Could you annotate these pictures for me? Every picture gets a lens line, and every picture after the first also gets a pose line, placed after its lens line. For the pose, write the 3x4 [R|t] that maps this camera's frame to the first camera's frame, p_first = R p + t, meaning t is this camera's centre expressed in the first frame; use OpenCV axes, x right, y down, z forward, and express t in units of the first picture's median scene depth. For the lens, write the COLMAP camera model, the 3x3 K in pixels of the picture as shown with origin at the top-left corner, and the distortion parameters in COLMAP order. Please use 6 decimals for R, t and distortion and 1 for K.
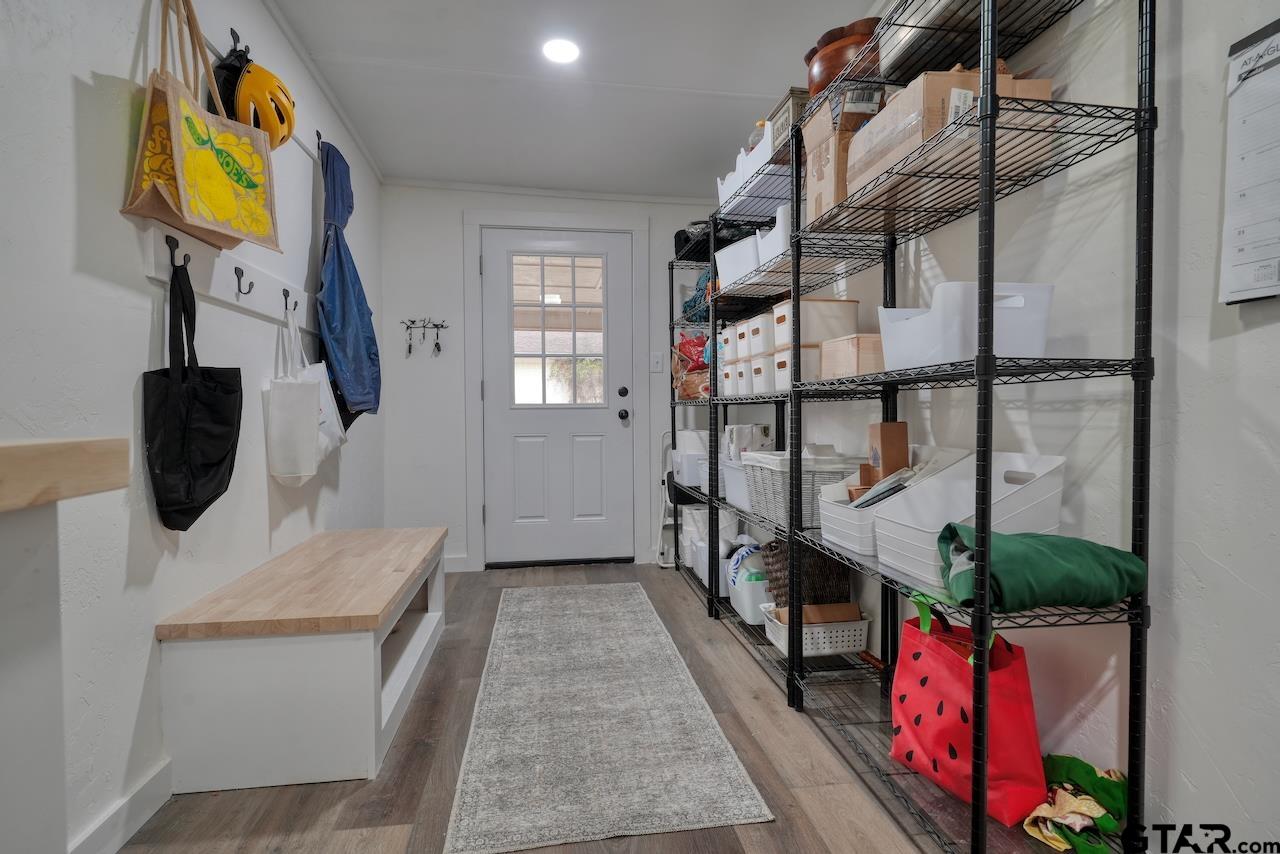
lens RADIAL K [[644.5, 0, 639.1], [0, 644.5, 425.6], [0, 0, 1]] dist [0.002816, 0.000924]
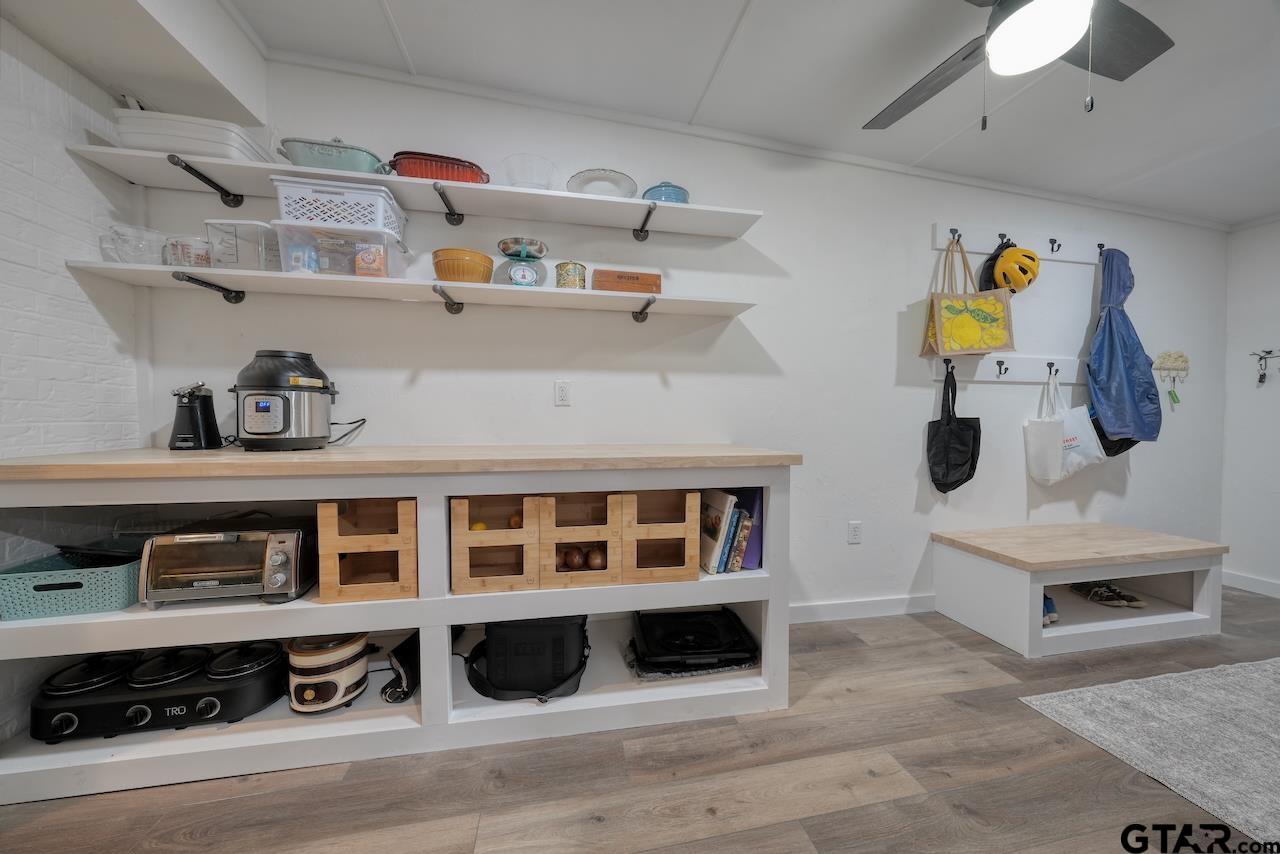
lens RADIAL K [[428.6, 0, 640.0], [0, 428.6, 427.0], [0, 0, 1]] dist [-0.007965, 0.002096]
pose [[0.047426, 0.024402, -0.998577, 0.620815], [-0.026782, 0.999373, 0.023150, -0.061993], [0.998516, 0.025646, 0.048050, -0.092612]]
